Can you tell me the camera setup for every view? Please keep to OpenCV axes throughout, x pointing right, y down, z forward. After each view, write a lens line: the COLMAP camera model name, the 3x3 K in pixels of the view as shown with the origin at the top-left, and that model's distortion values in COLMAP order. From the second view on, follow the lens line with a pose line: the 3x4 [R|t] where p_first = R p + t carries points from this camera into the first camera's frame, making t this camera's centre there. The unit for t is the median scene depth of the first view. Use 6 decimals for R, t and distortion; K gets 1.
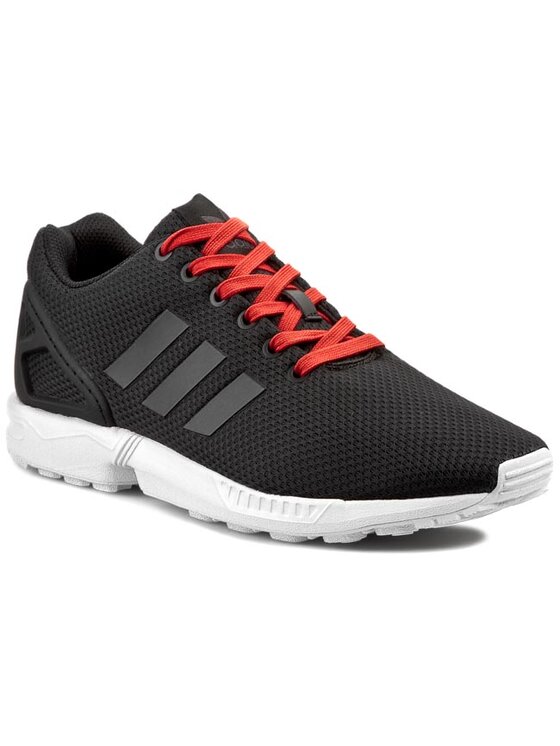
lens RADIAL K [[3211.9, 0, 278.3], [0, 3211.9, 373.9], [0, 0, 1]] dist [-0.319085, 0.000000]
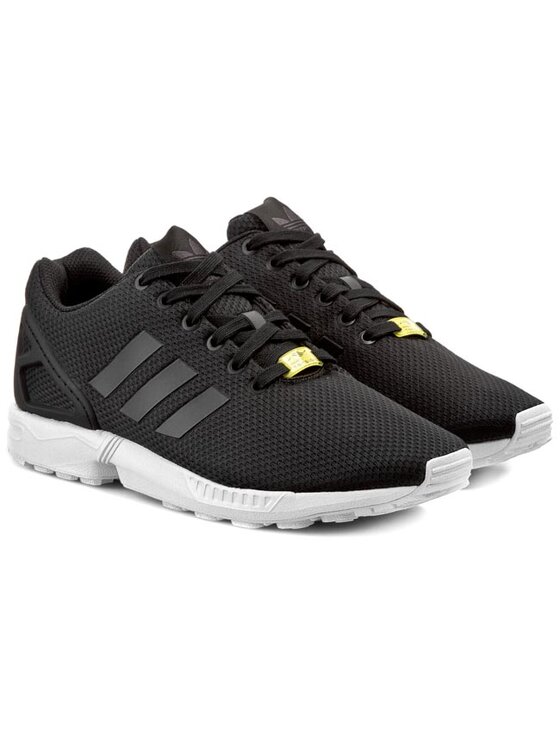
lens RADIAL K [[3136.9, 0, 280.8], [0, 3136.9, 369.4], [0, 0, 1]] dist [-1.382695, 0.000000]
pose [[0.999786, -0.000583, 0.020691, -0.008200], [0.000549, 0.999999, 0.001642, -0.007454], [-0.020692, -0.001630, 0.999785, -0.141836]]
